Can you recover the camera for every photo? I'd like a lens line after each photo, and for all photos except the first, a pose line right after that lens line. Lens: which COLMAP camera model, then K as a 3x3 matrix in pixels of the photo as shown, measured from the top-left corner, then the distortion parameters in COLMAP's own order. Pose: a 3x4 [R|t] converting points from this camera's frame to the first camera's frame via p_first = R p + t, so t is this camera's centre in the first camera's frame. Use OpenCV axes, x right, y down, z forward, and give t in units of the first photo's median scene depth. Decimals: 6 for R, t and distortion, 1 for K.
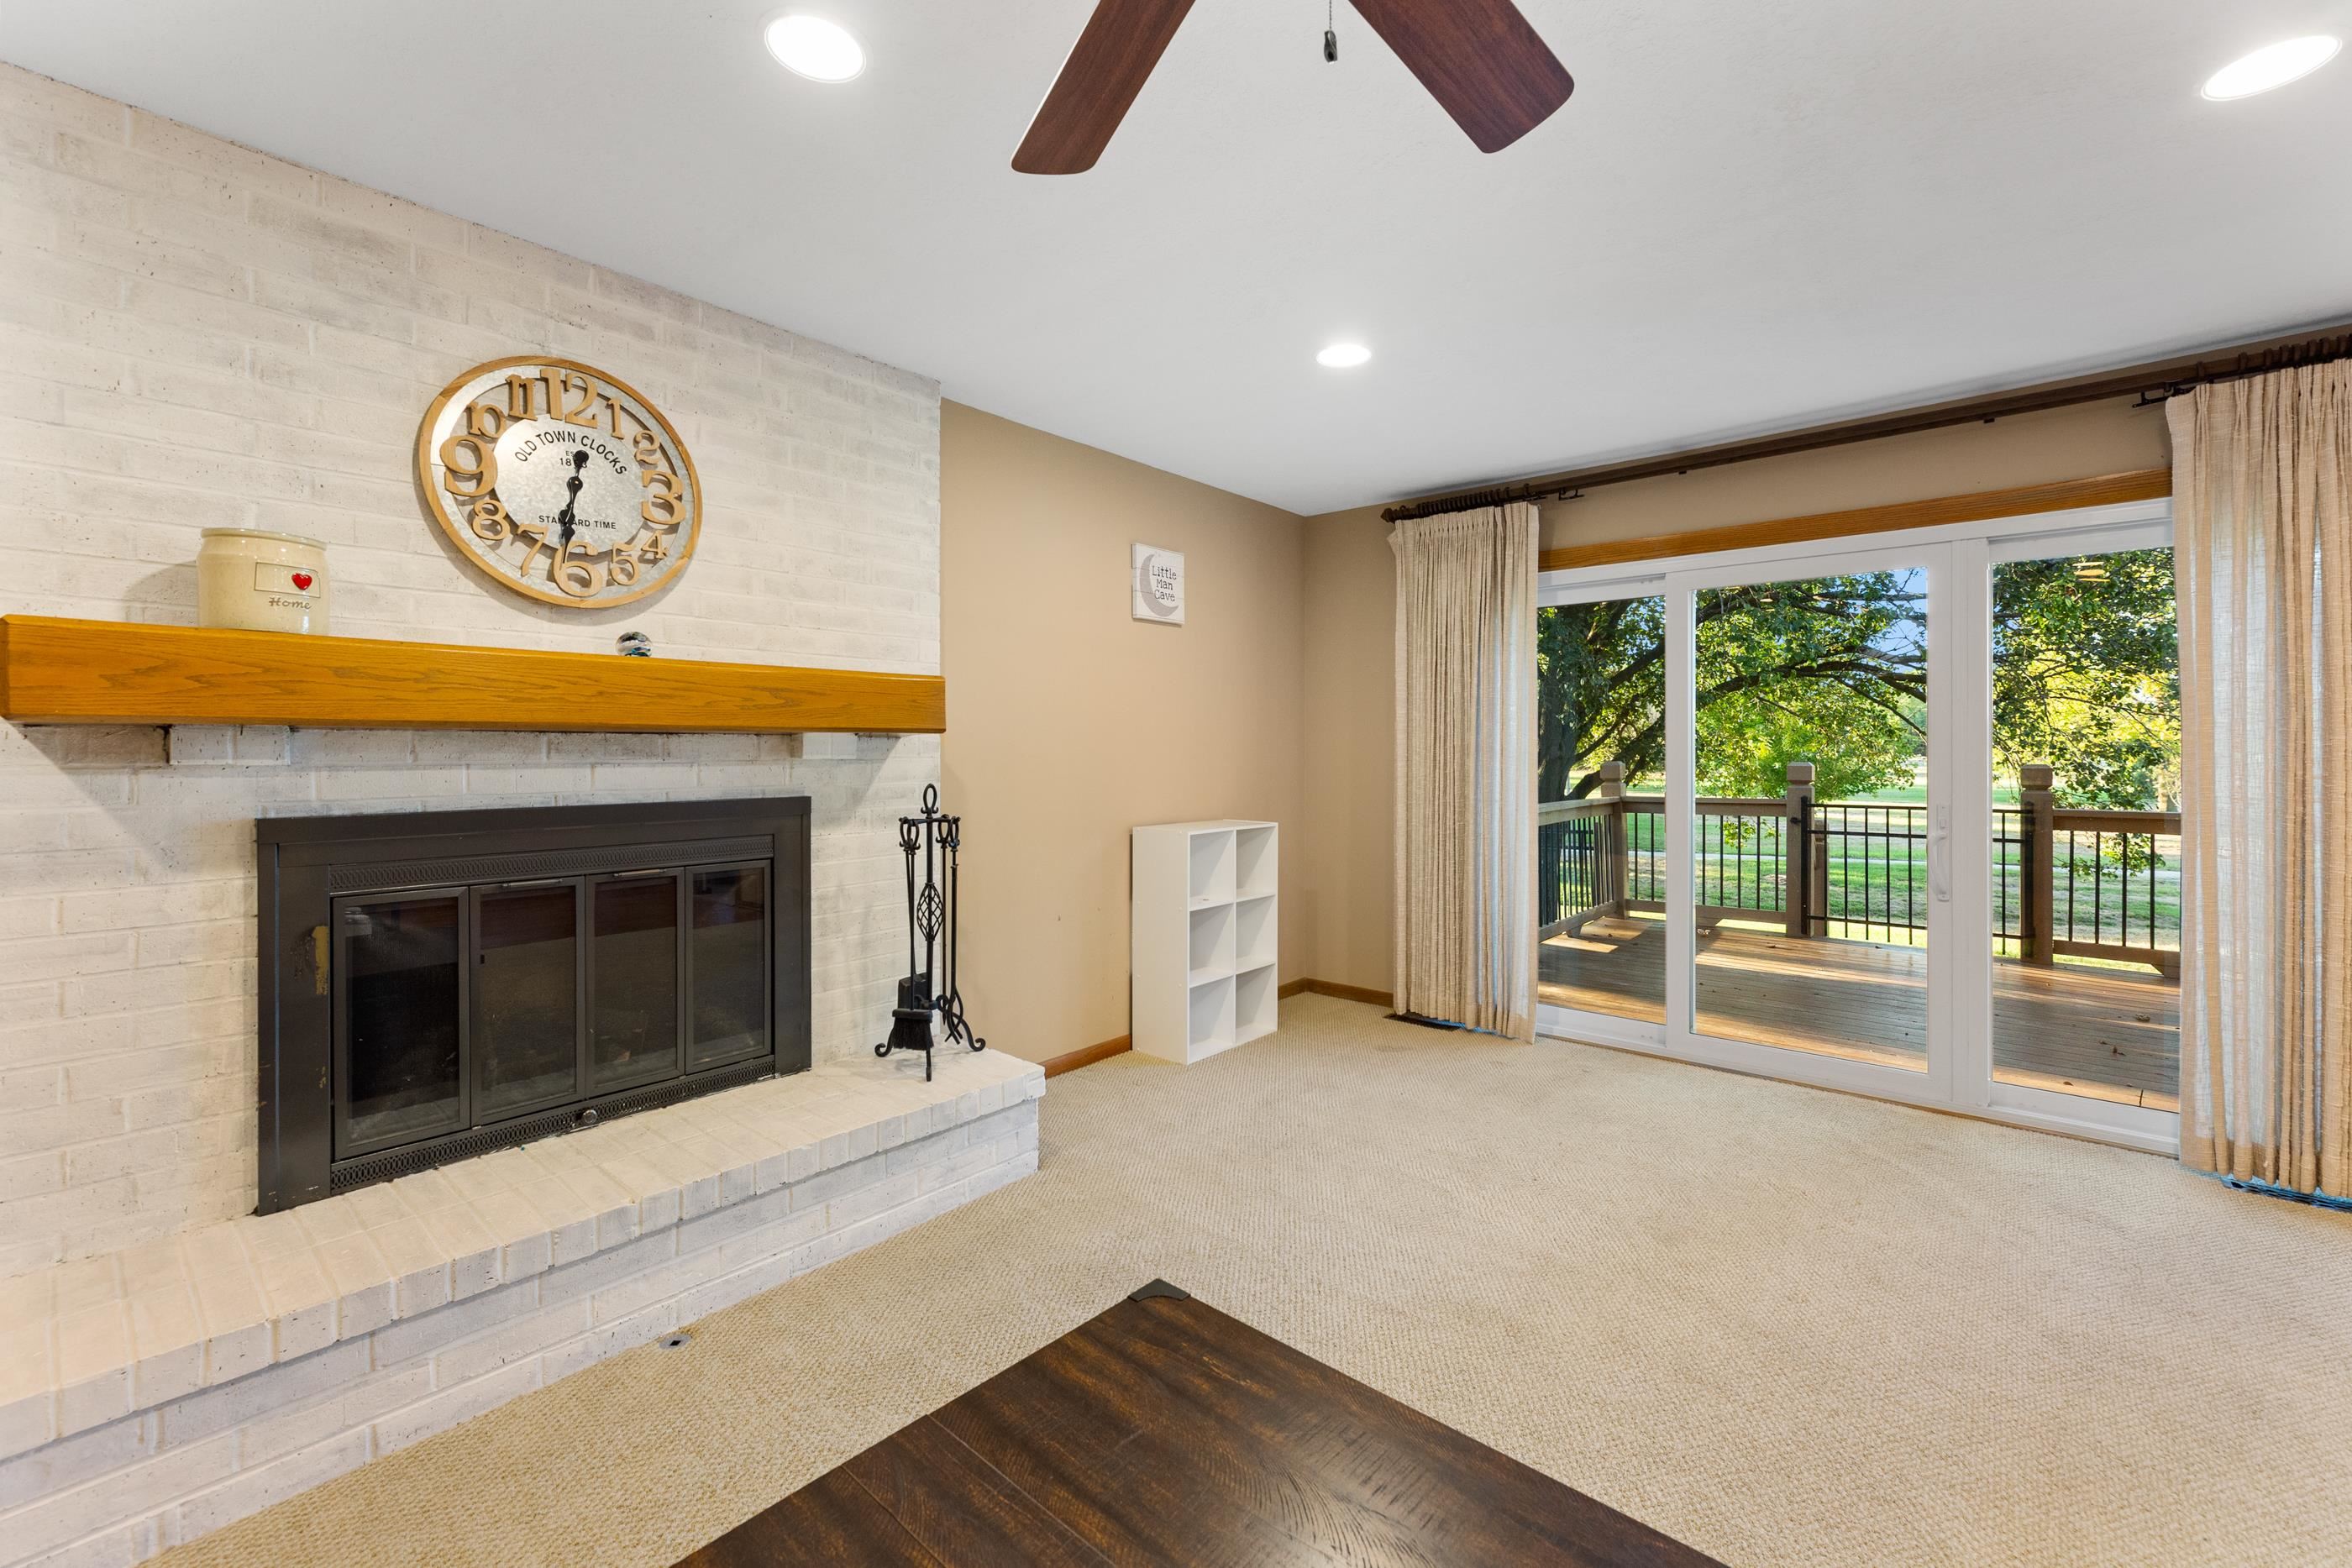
lens RADIAL K [[963.1, 0, 1160.6], [0, 963.1, 753.7], [0, 0, 1]] dist [0.001423, 0.000200]
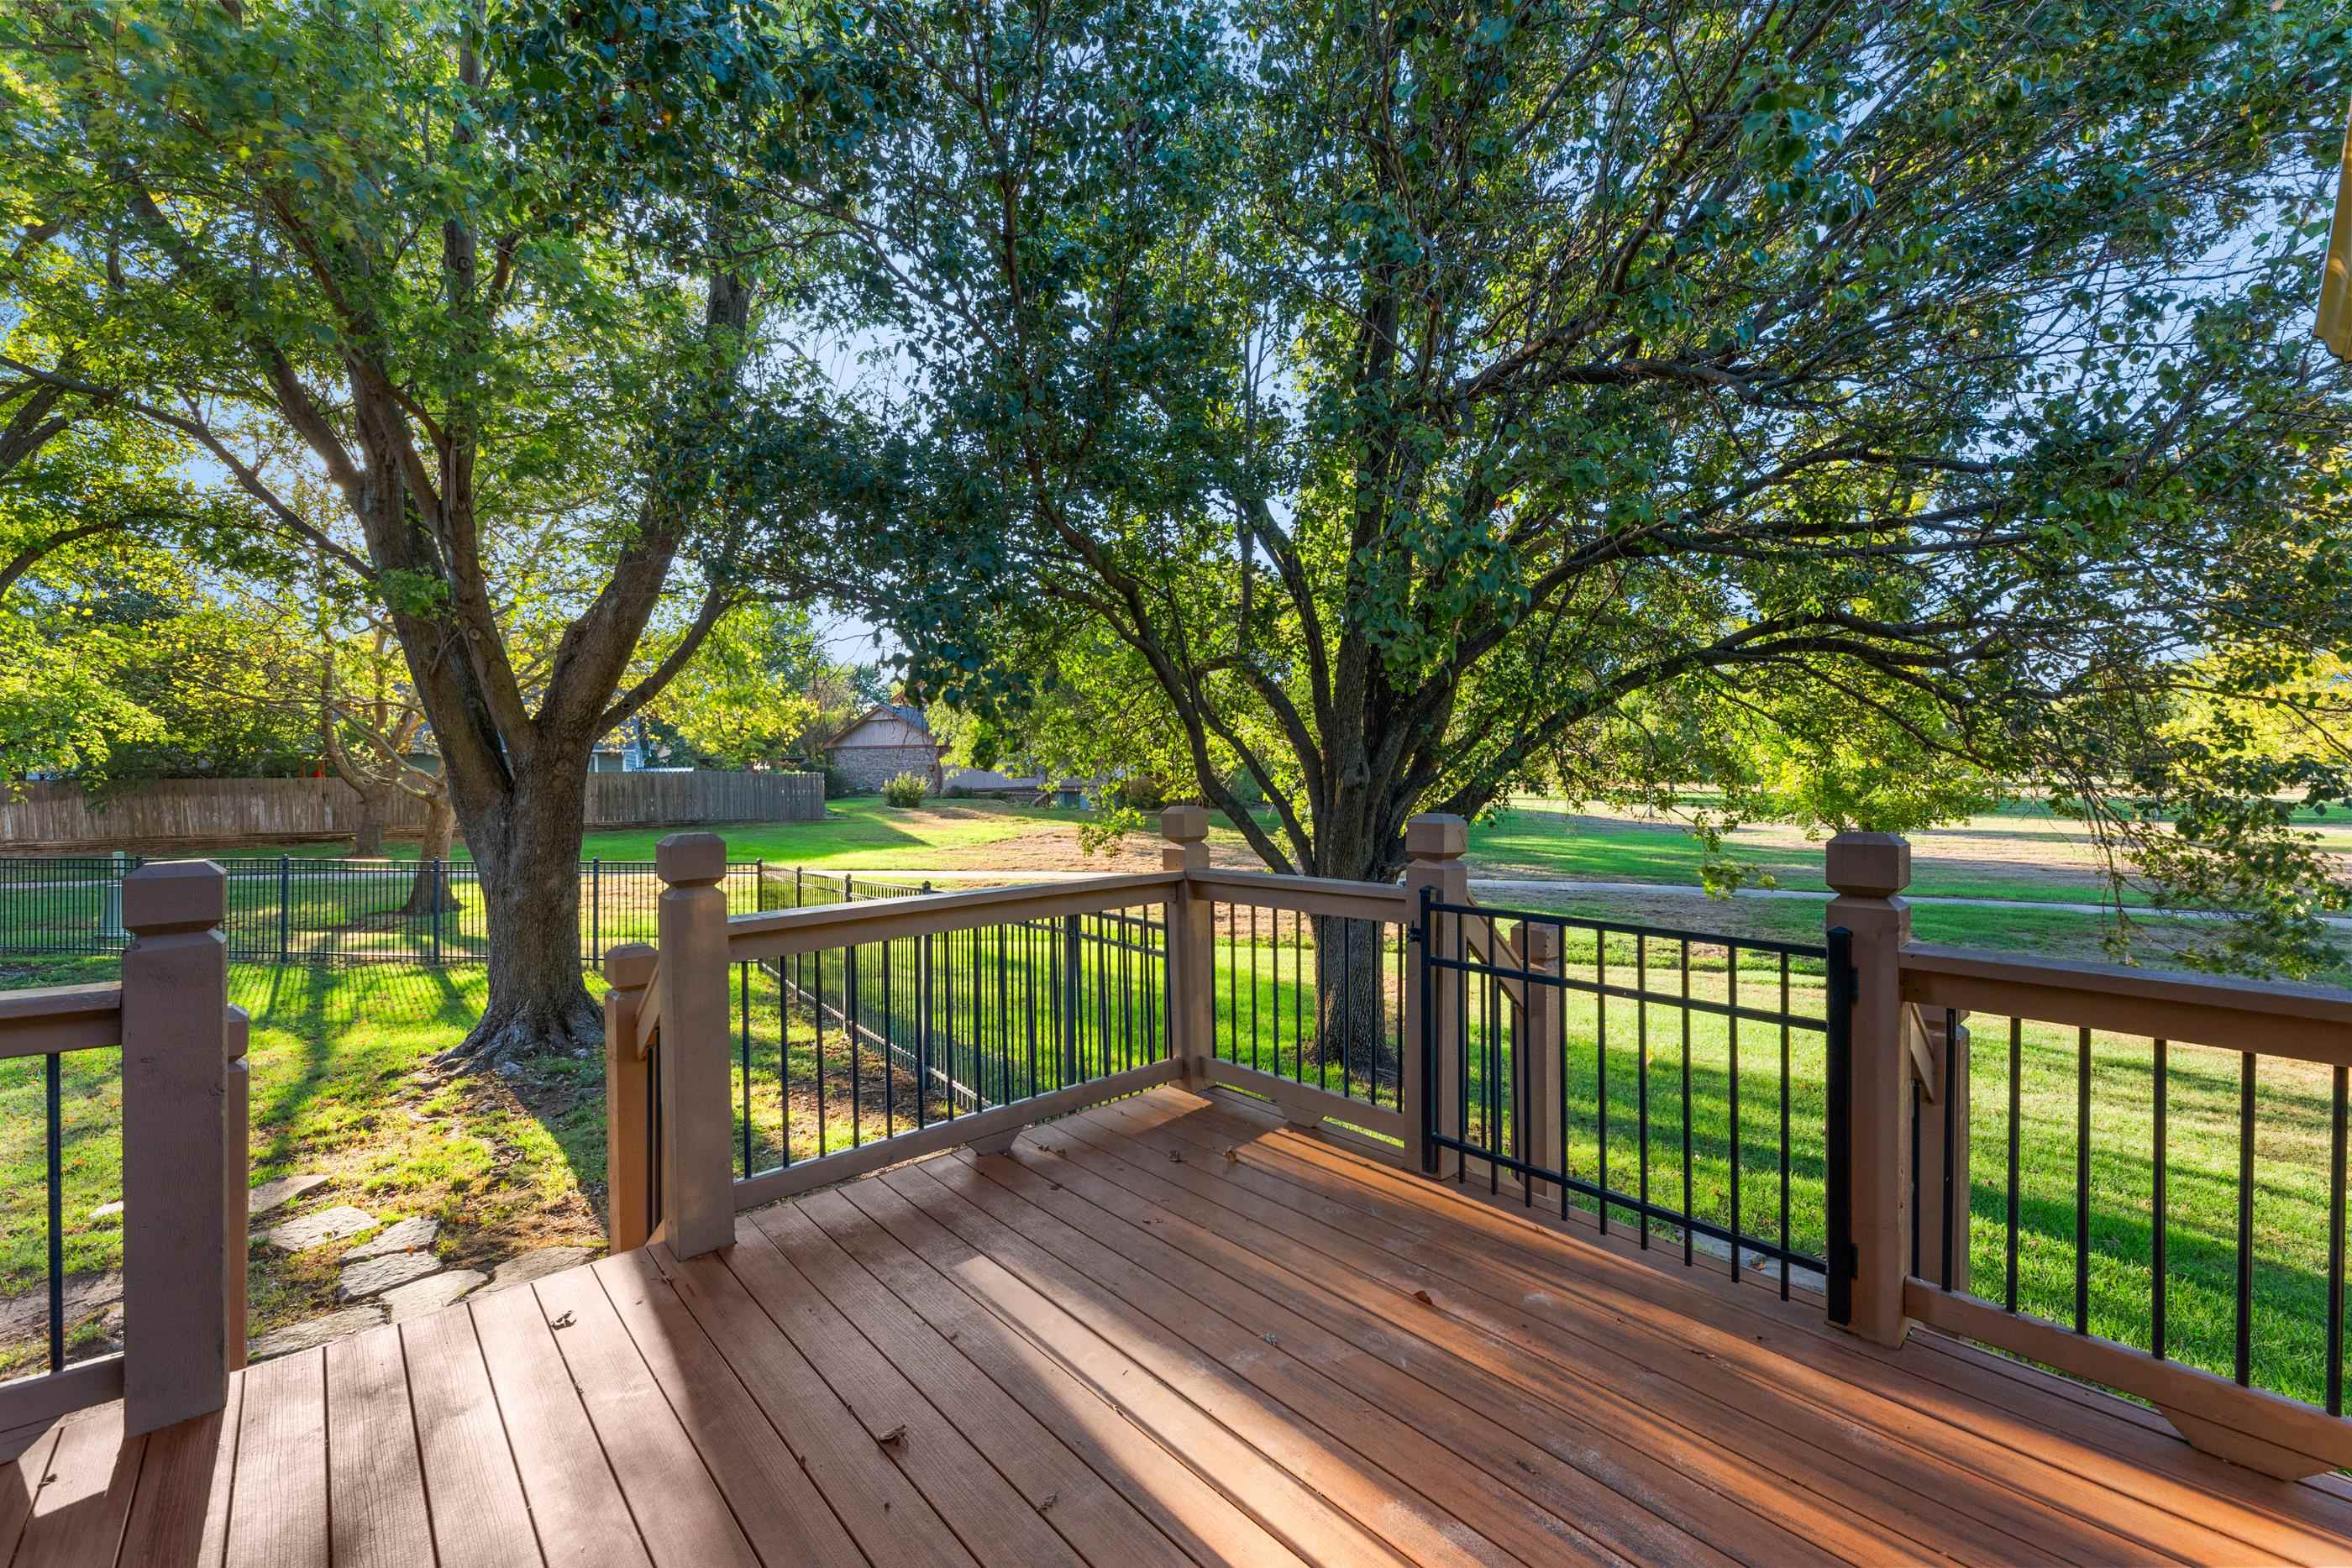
lens RADIAL K [[963.1, 0, 1170.9], [0, 963.1, 776.6], [0, 0, 1]] dist [0.001423, 0.000200]
pose [[0.993254, -0.005410, -0.115836, 0.397029], [0.006647, 0.999925, 0.010300, -0.012092], [0.115771, -0.011000, 0.993215, 0.337342]]
